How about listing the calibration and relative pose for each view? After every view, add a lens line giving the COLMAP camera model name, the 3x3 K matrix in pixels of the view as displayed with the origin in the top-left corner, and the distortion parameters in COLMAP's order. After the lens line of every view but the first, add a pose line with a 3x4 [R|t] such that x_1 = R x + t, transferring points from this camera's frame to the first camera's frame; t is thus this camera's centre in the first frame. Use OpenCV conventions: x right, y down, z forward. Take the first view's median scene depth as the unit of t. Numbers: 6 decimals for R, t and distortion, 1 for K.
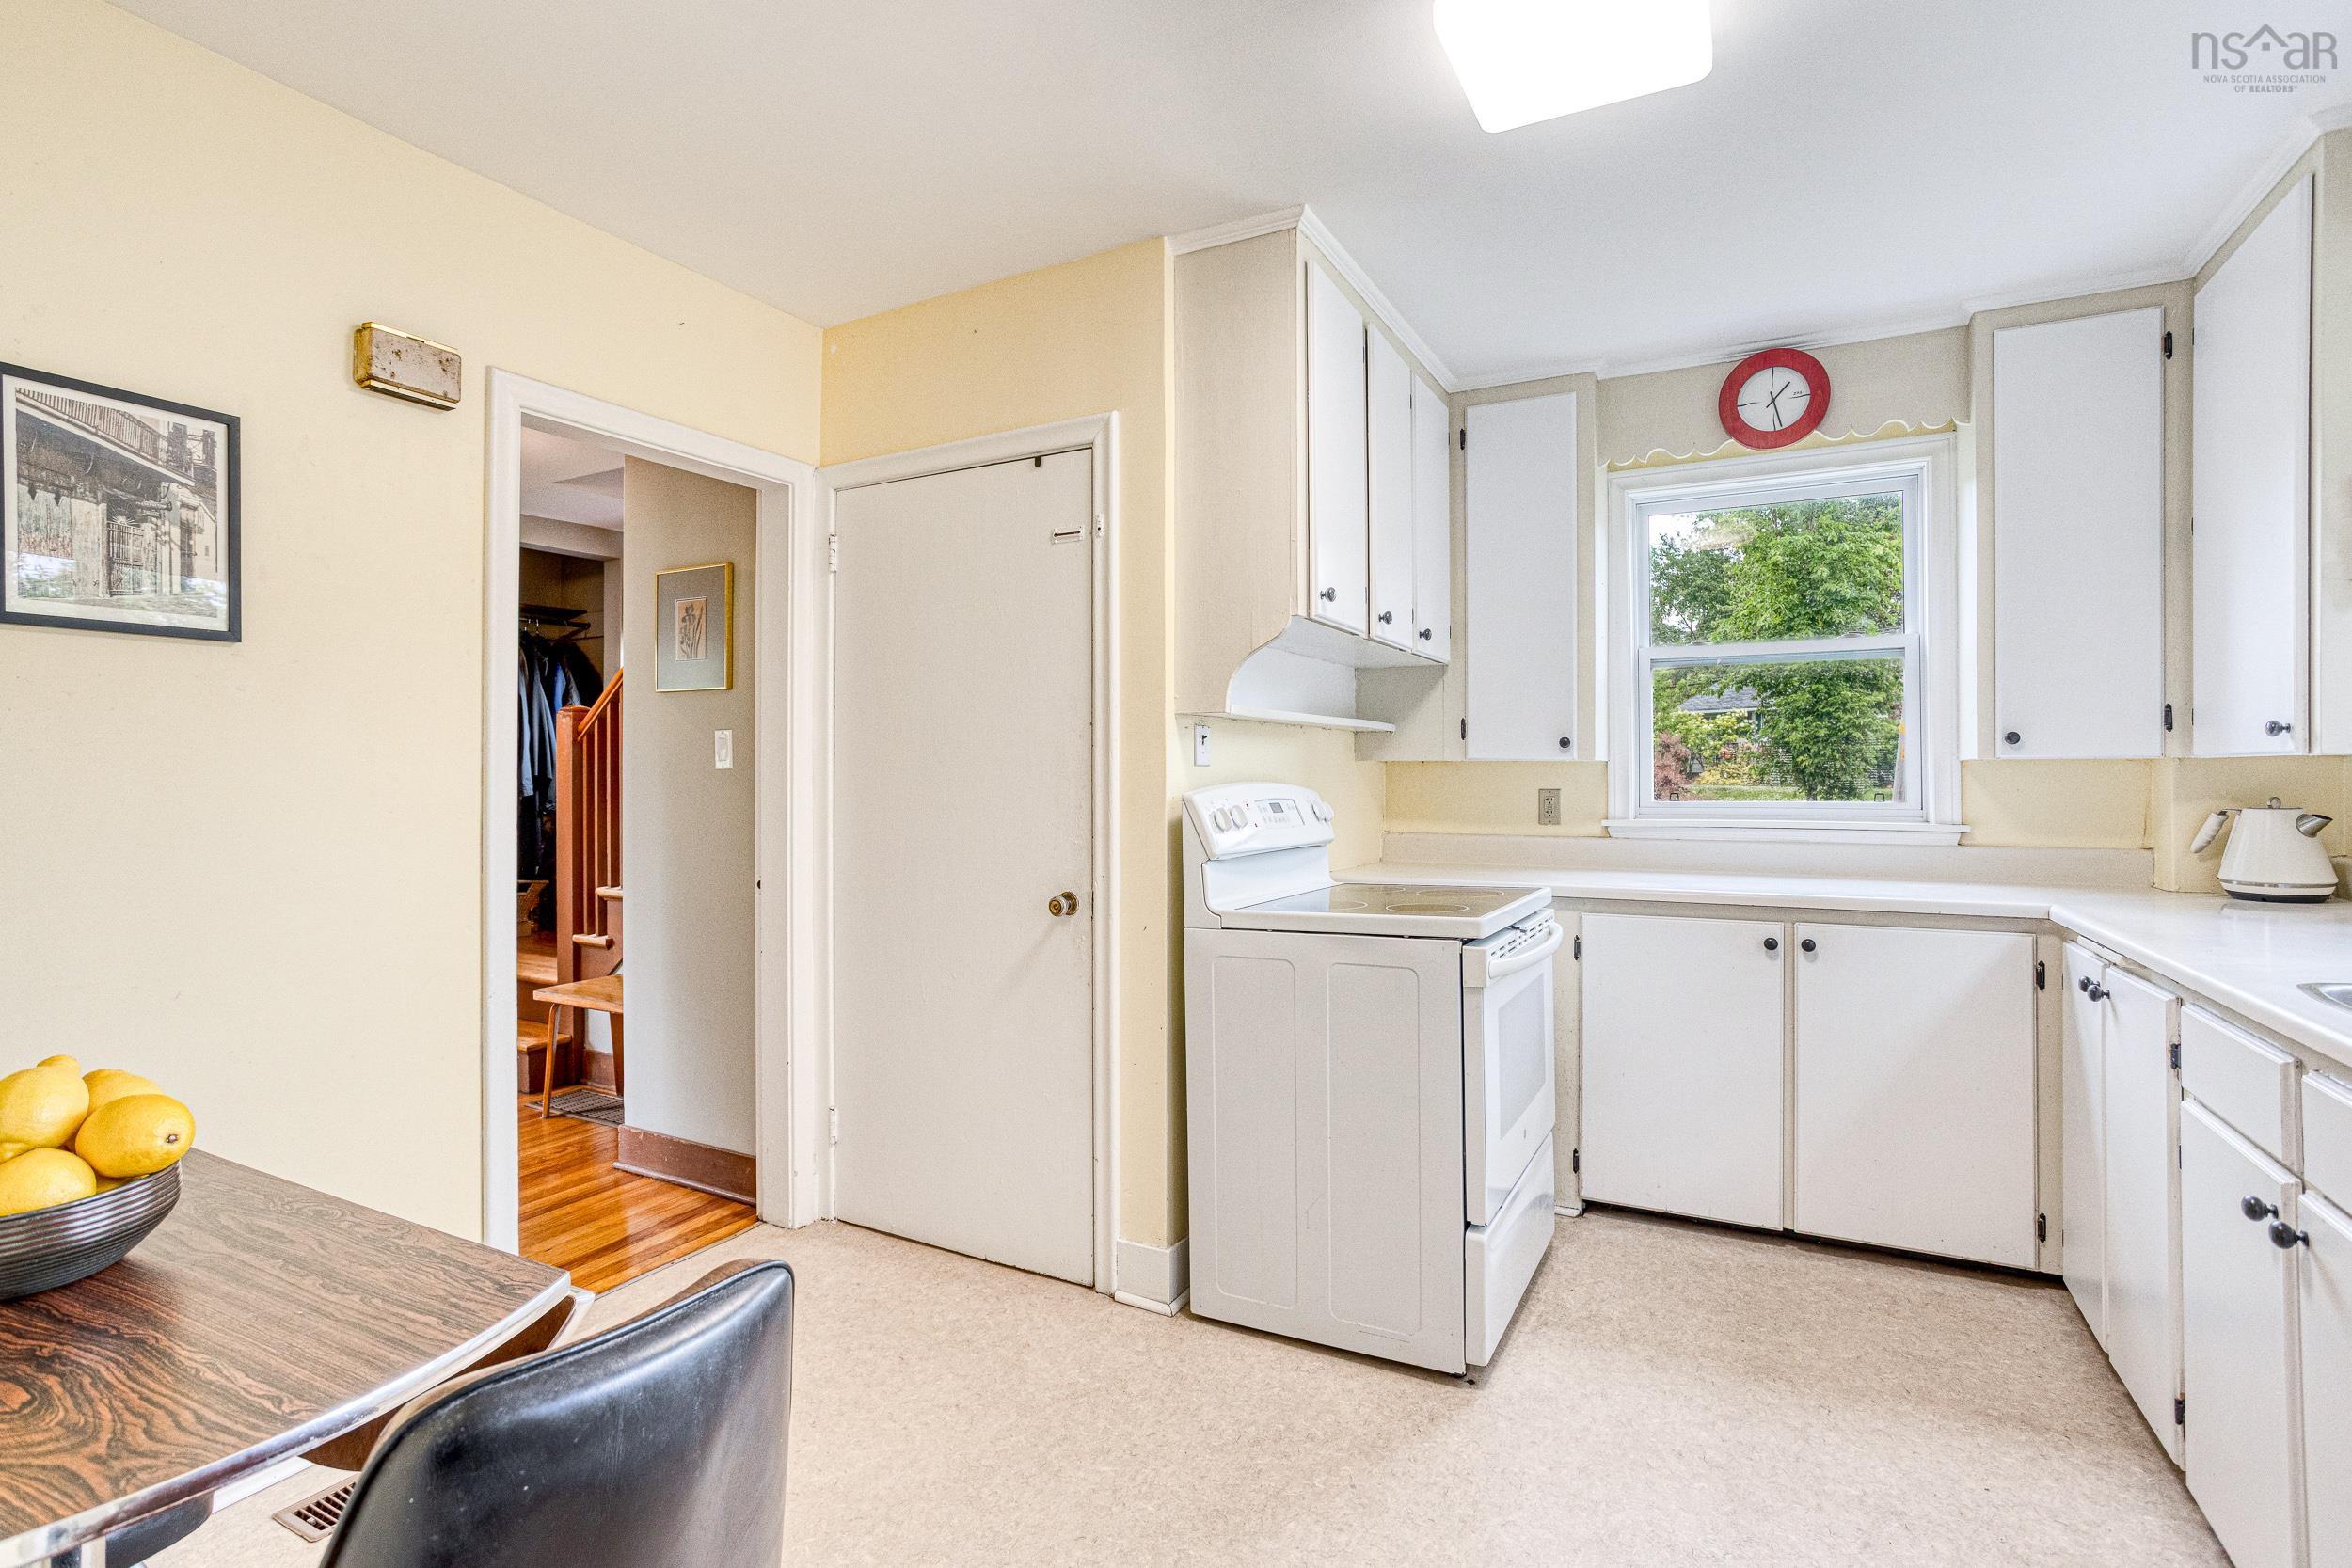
lens RADIAL K [[1132.7, 0, 1165.8], [0, 1132.7, 780.3], [0, 0, 1]] dist [-0.002847, 0.008038]
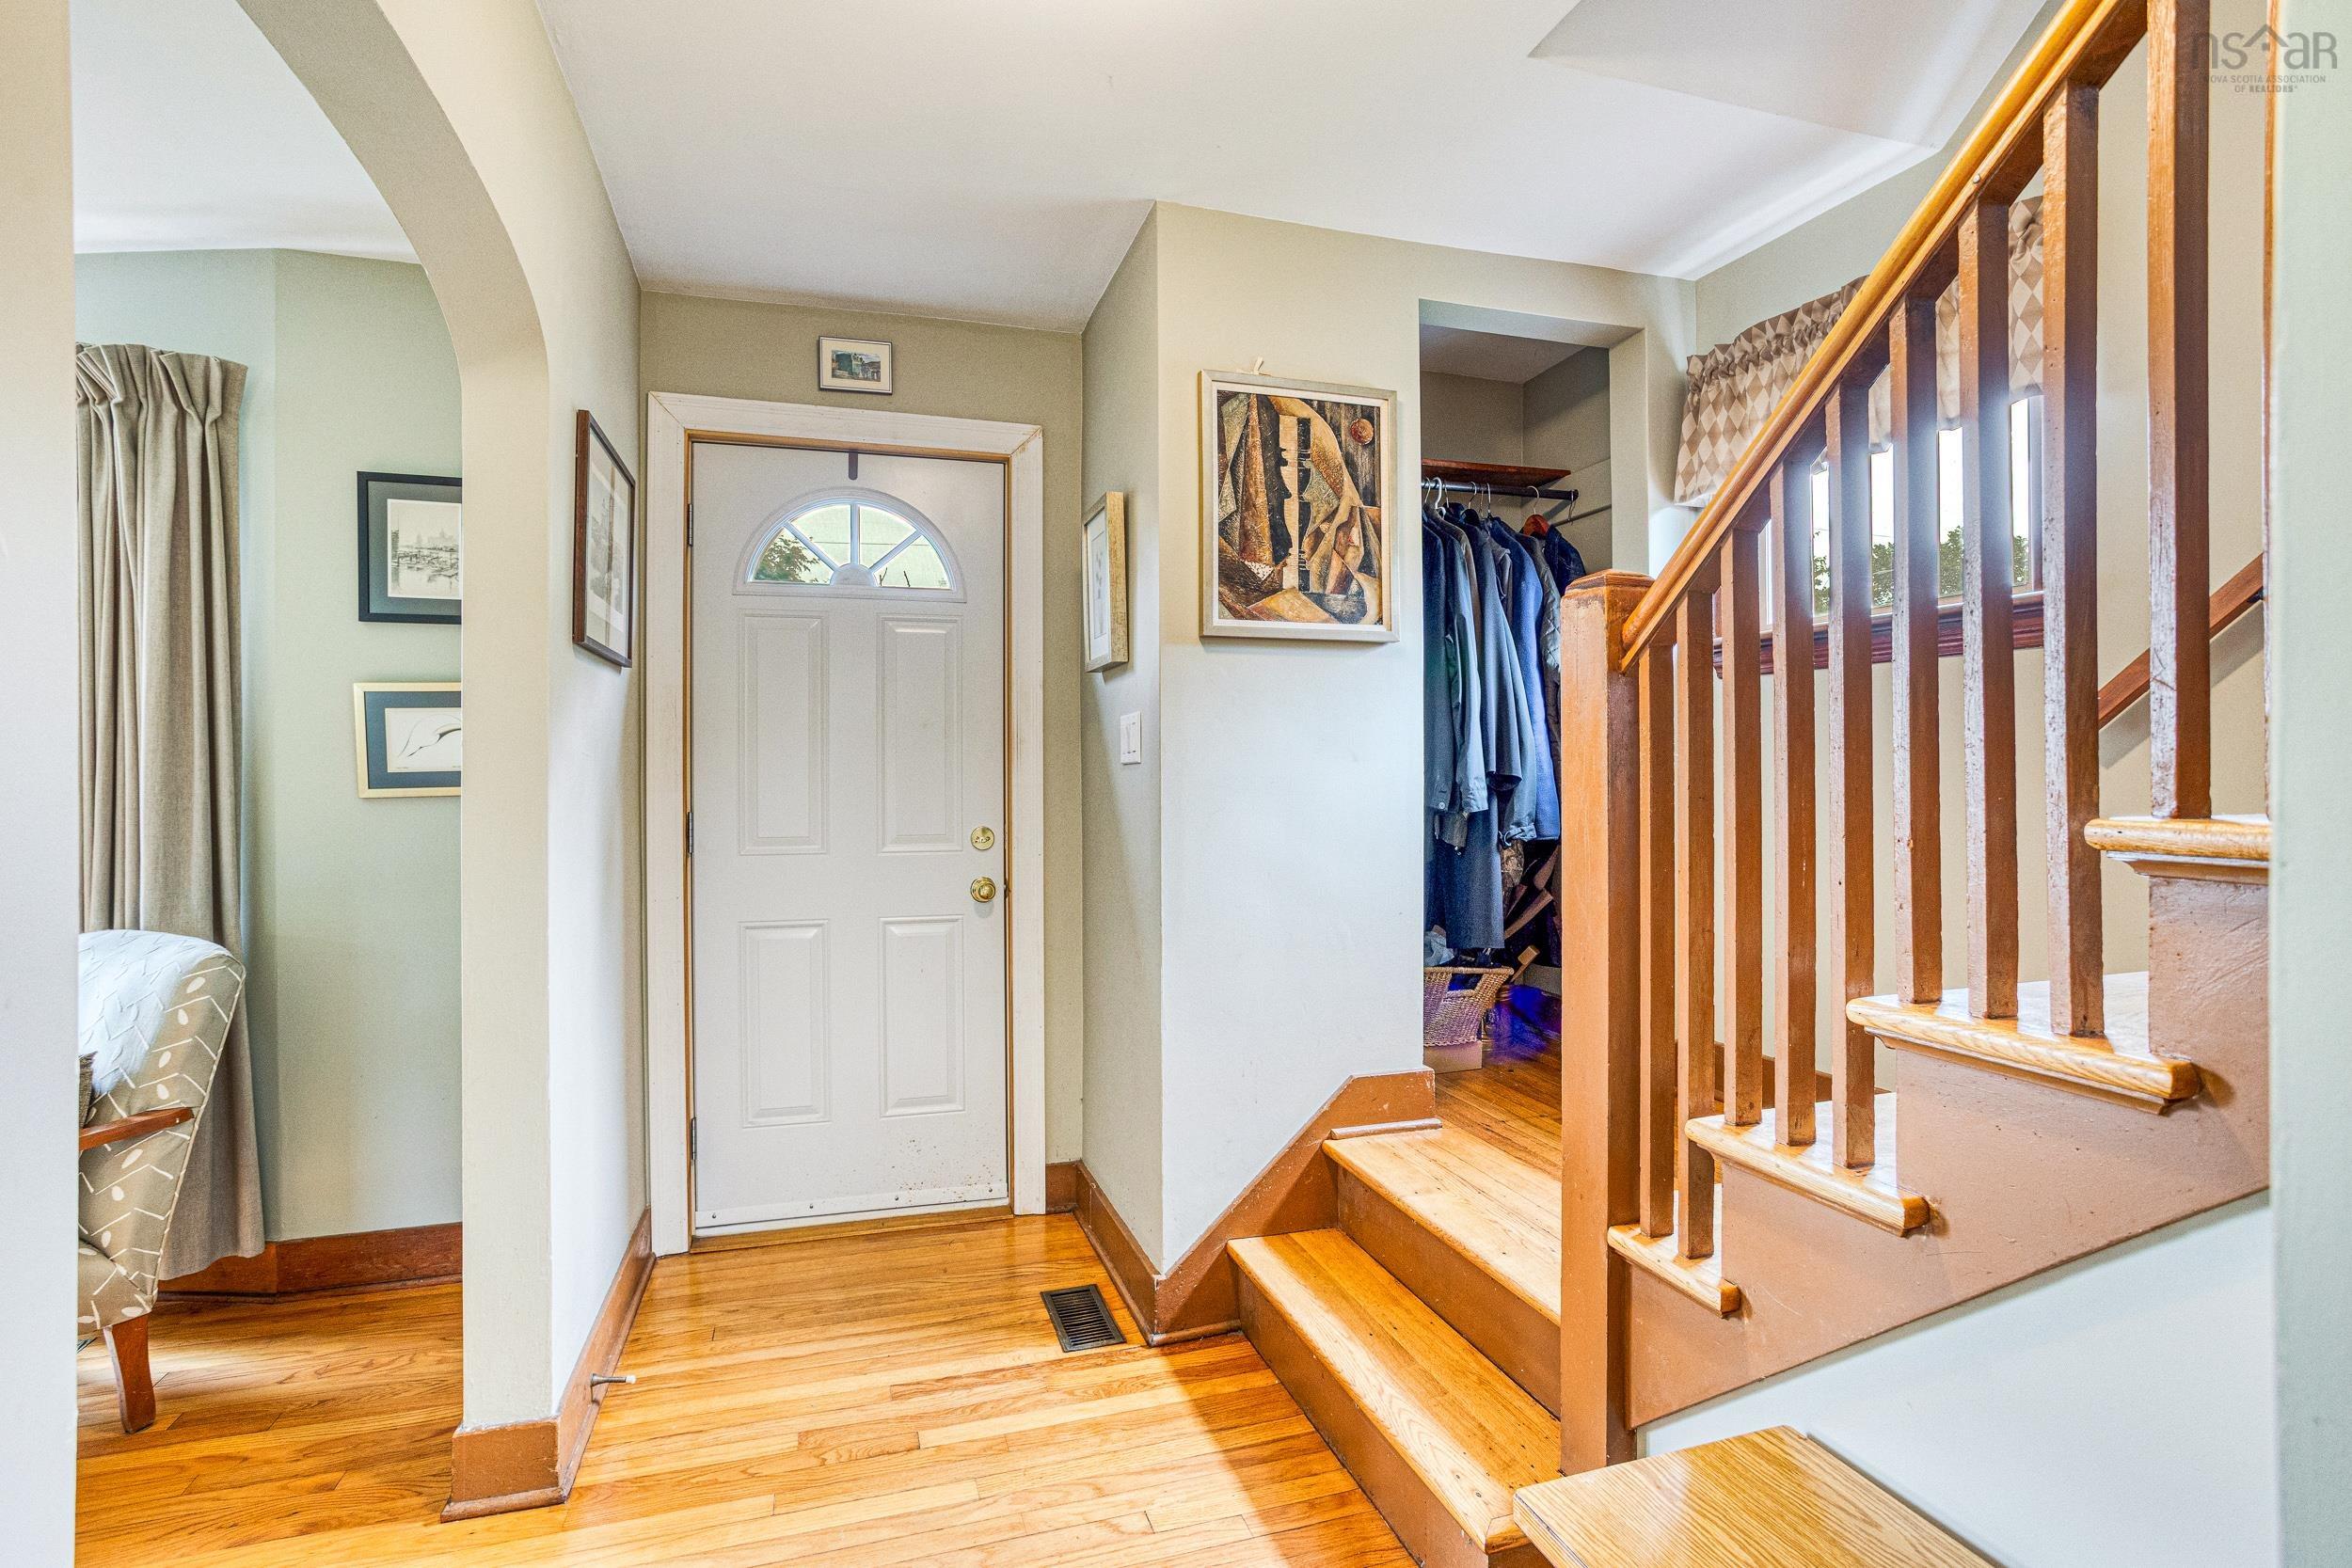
lens RADIAL K [[1132.7, 0, 1165.4], [0, 1132.7, 777.0], [0, 0, 1]] dist [-0.002847, 0.008038]
pose [[0.716871, -0.003245, -0.697198, -0.385243], [0.003724, 0.999993, -0.000824, -0.002256], [0.697196, -0.002006, 0.716878, 0.668640]]
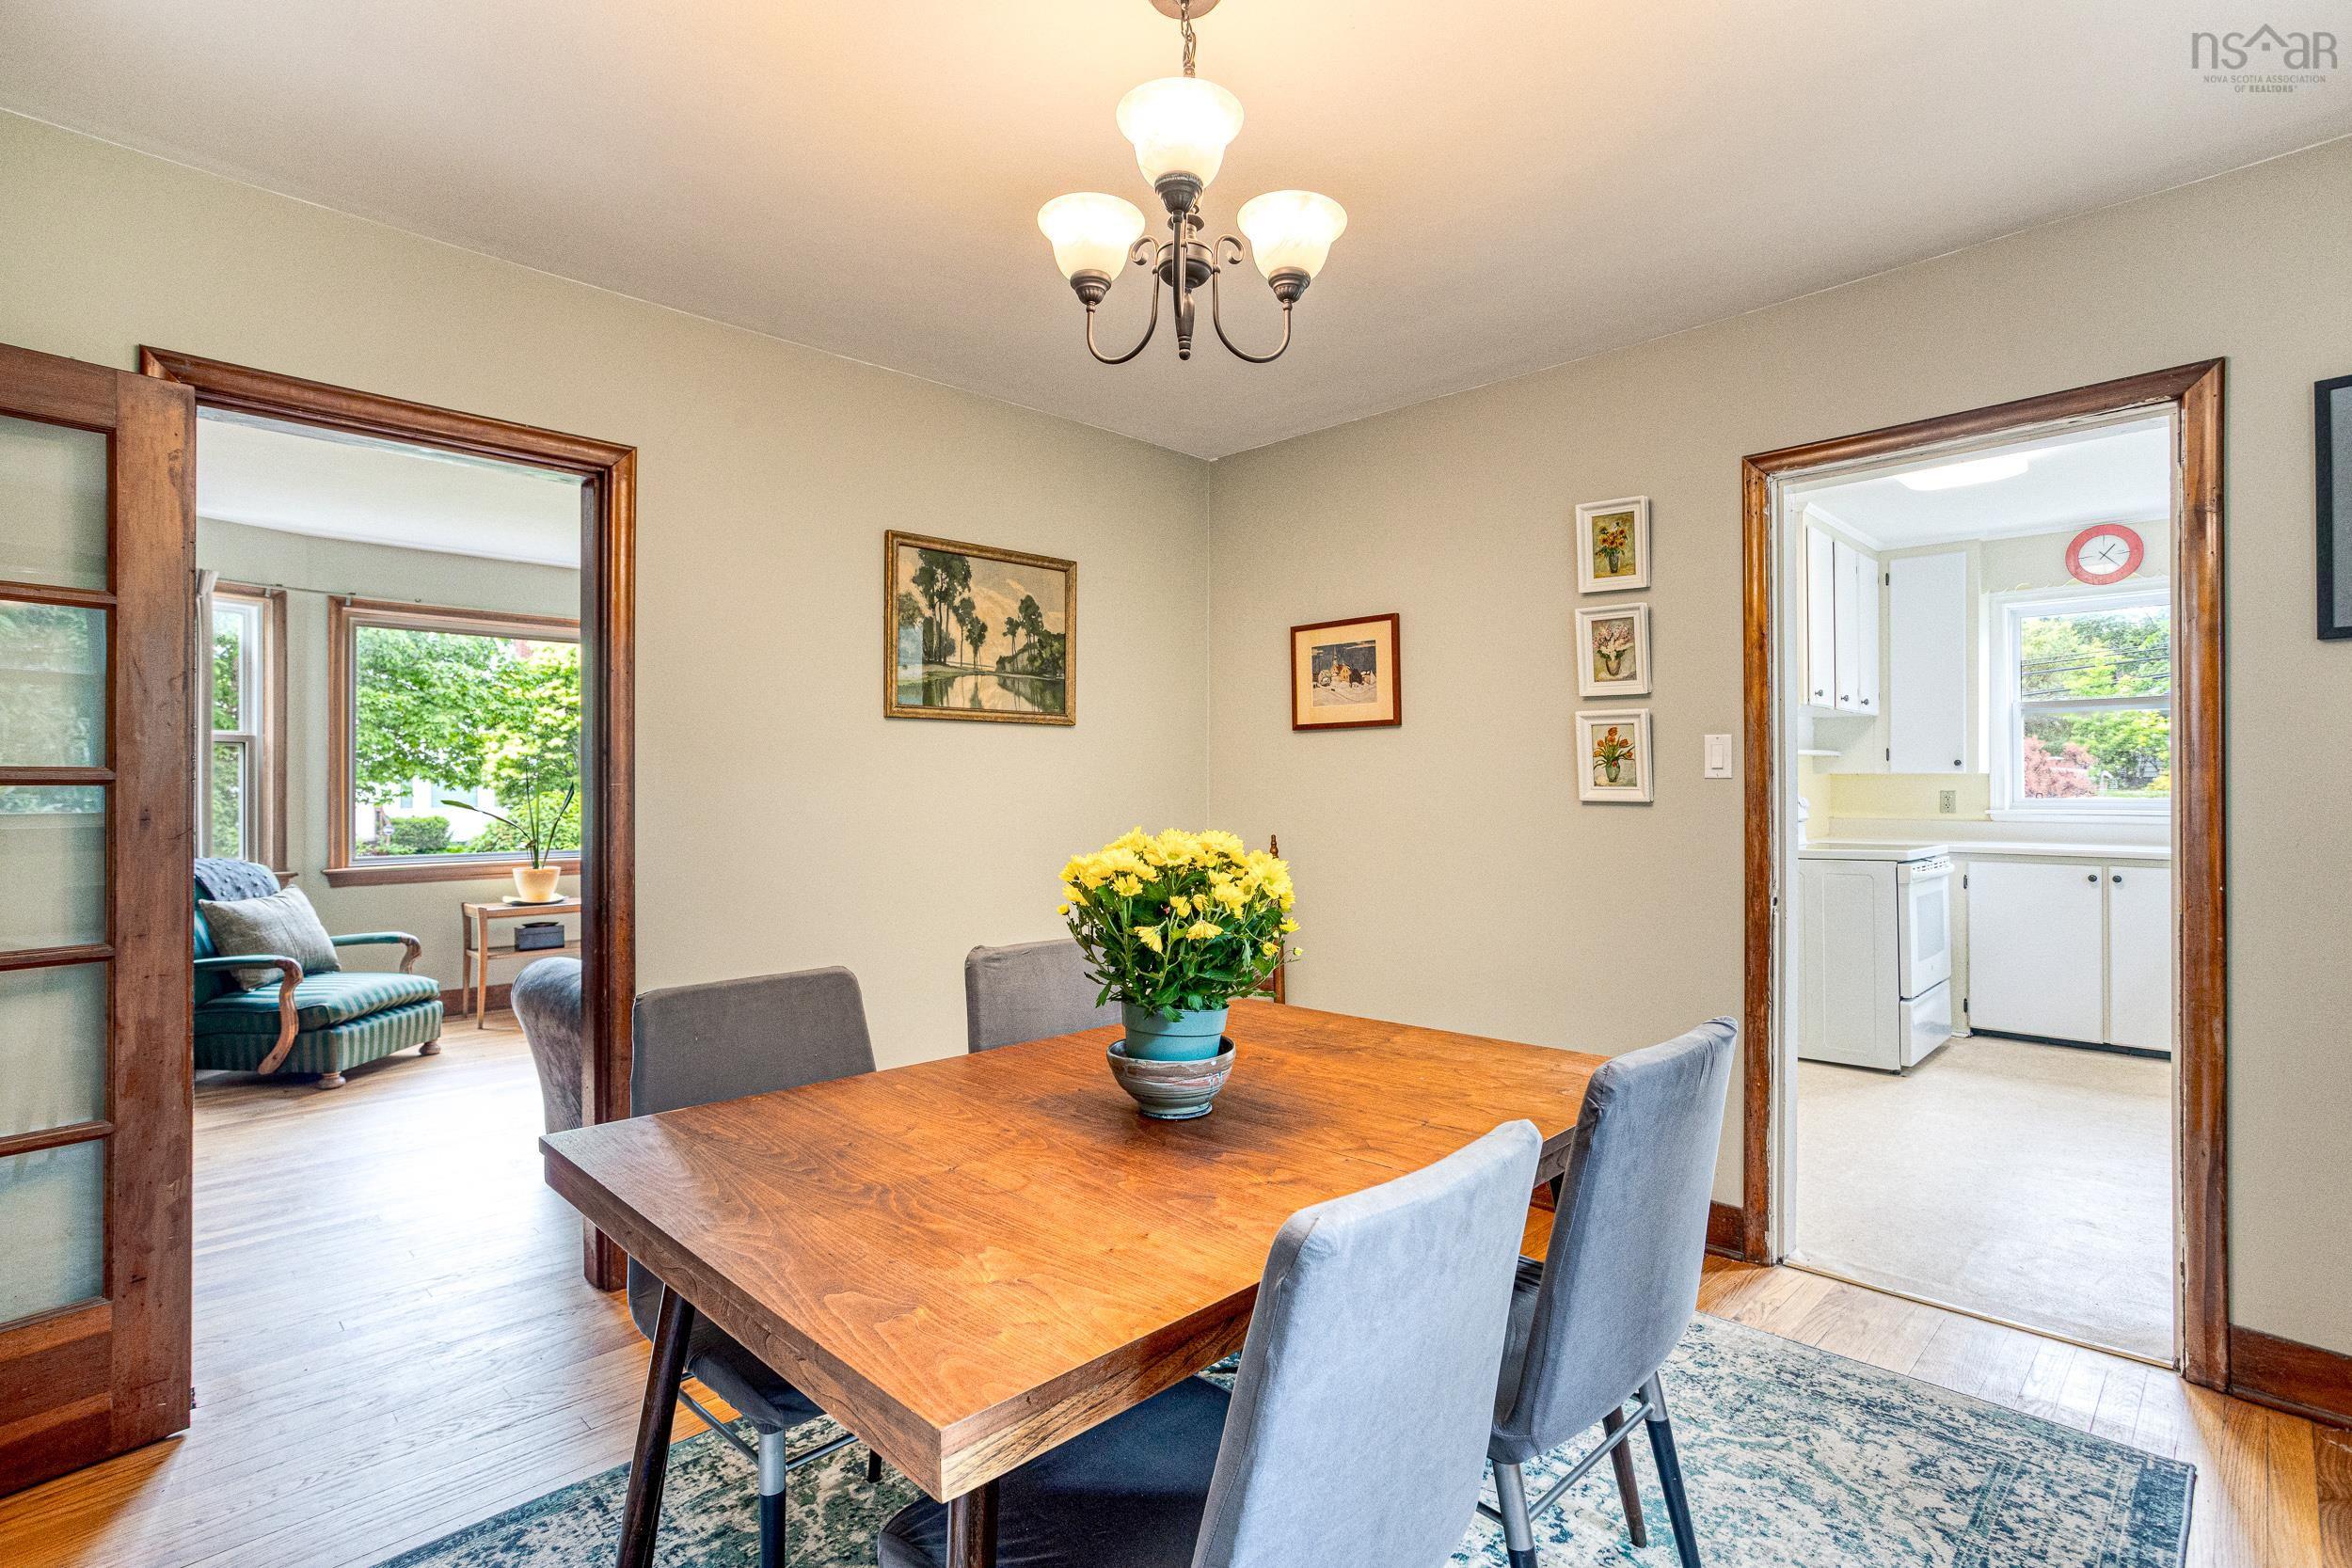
lens RADIAL K [[1132.7, 0, 1172.8], [0, 1132.7, 785.4], [0, 0, 1]] dist [-0.002847, 0.008038]
pose [[0.961582, -0.001778, -0.274514, -0.286976], [0.001289, 0.999997, -0.001962, 0.001562], [0.274516, 0.001533, 0.961581, -0.877007]]
